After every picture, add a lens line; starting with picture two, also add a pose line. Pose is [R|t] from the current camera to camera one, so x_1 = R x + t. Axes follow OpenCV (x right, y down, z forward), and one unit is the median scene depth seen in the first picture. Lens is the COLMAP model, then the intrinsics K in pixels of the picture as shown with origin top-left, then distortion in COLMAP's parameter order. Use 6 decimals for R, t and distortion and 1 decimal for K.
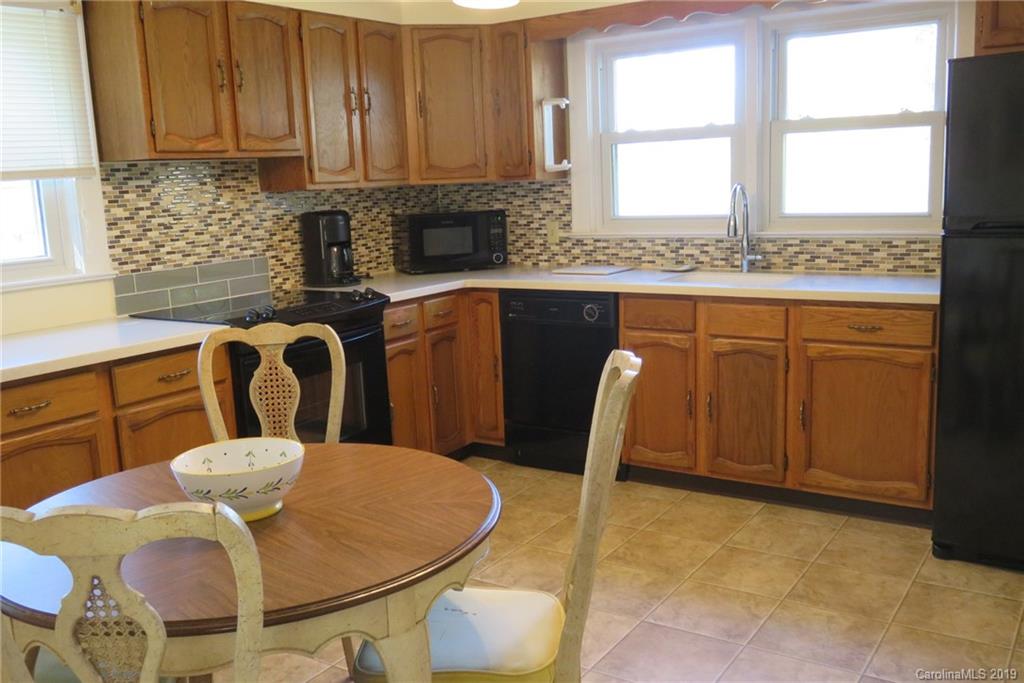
lens RADIAL K [[937.5, 0, 512.0], [0, 937.5, 341.5], [0, 0, 1]] dist [-0.008606, -0.002475]
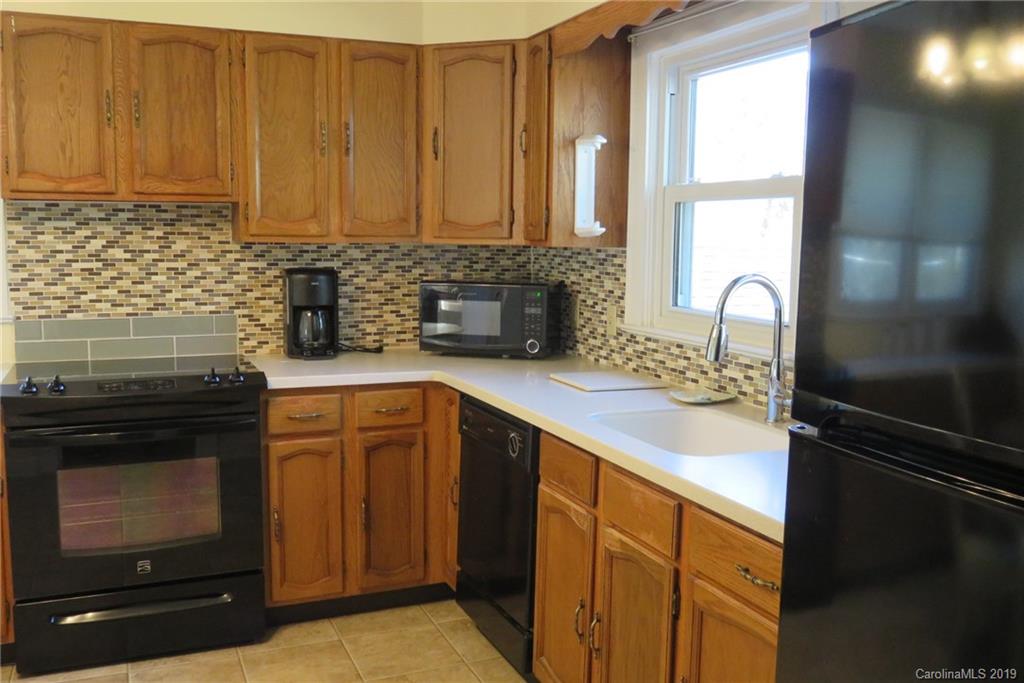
lens RADIAL K [[937.5, 0, 512.0], [0, 937.5, 341.5], [0, 0, 1]] dist [-0.008606, -0.002475]
pose [[0.830421, 0.116509, -0.544818, 0.410452], [-0.143220, 0.989669, -0.006659, -0.092530], [0.538414, 0.083558, 0.838528, 0.389507]]
